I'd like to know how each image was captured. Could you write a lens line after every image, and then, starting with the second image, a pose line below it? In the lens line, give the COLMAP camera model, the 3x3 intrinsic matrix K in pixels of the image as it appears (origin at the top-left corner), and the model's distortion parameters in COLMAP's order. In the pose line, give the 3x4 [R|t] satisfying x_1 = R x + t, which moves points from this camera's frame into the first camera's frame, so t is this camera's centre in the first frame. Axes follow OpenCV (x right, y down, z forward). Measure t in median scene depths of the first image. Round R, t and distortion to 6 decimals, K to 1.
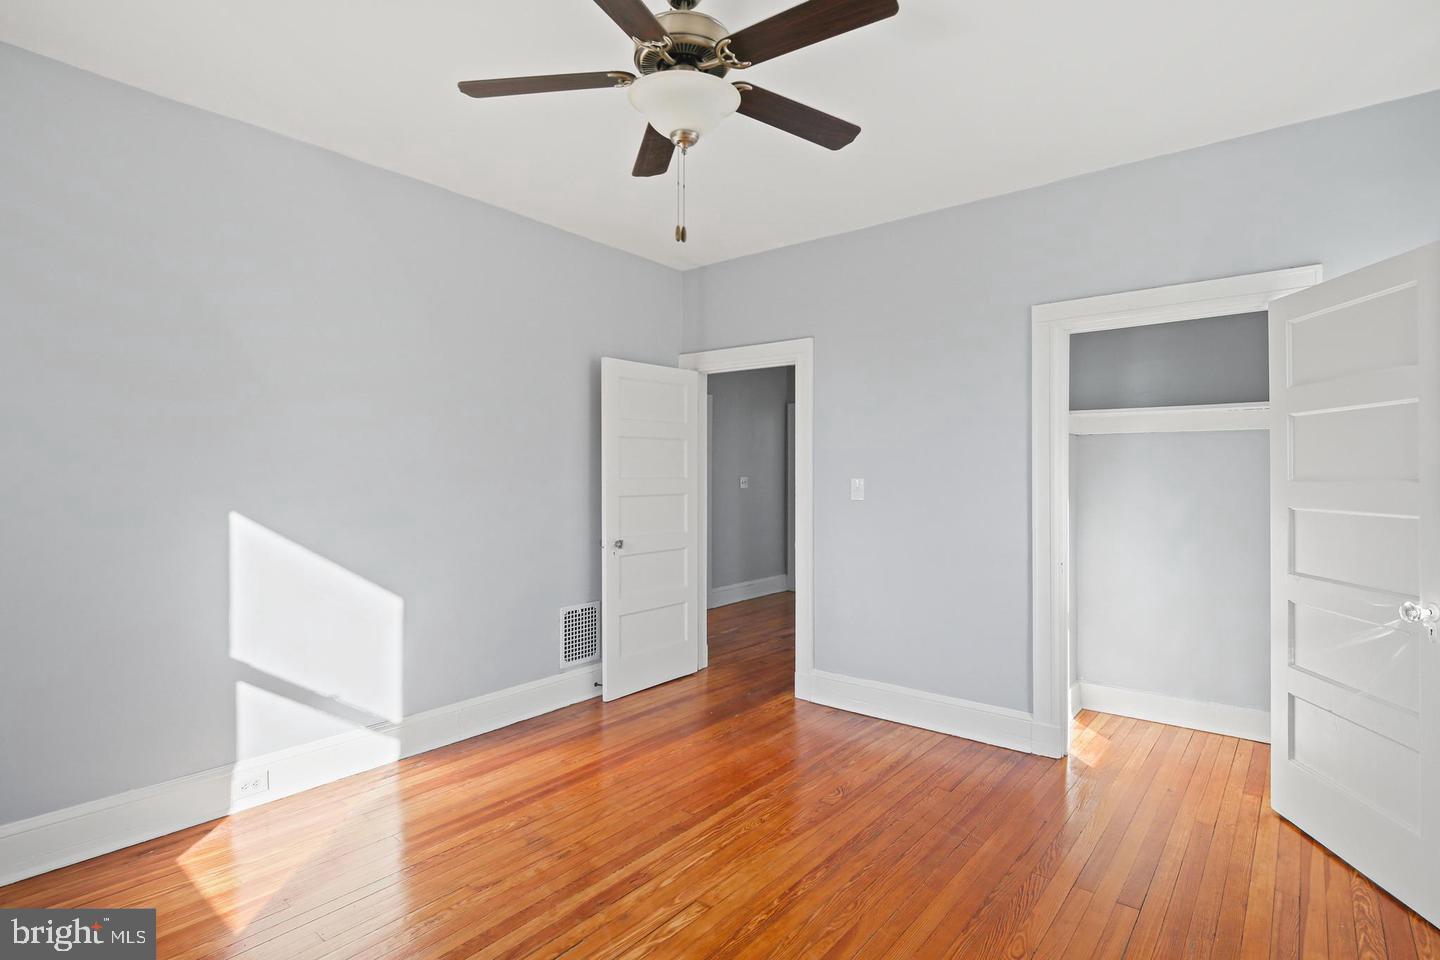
lens RADIAL K [[721.0, 0, 707.2], [0, 721.0, 476.1], [0, 0, 1]] dist [0.000070, -0.000193]
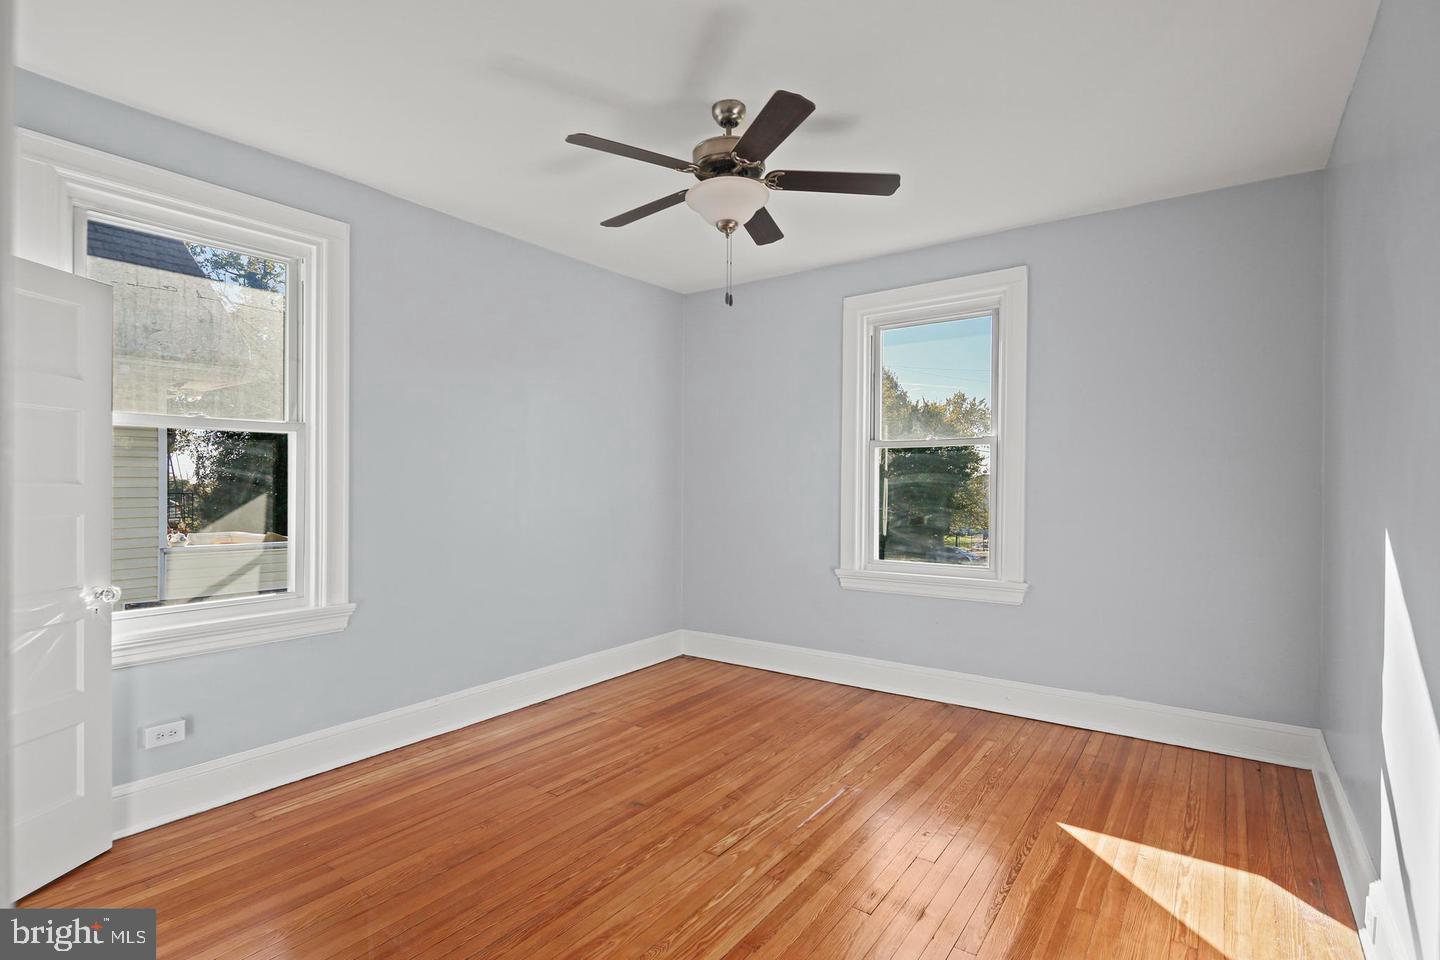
lens RADIAL K [[696.1, 0, 714.8], [0, 696.1, 482.9], [0, 0, 1]] dist [0.000619, -0.000165]
pose [[-0.997654, 0.000284, -0.068458, 0.062905], [-0.000048, 0.999988, 0.004836, 0.001384], [0.068459, 0.004828, -0.997642, 2.033901]]
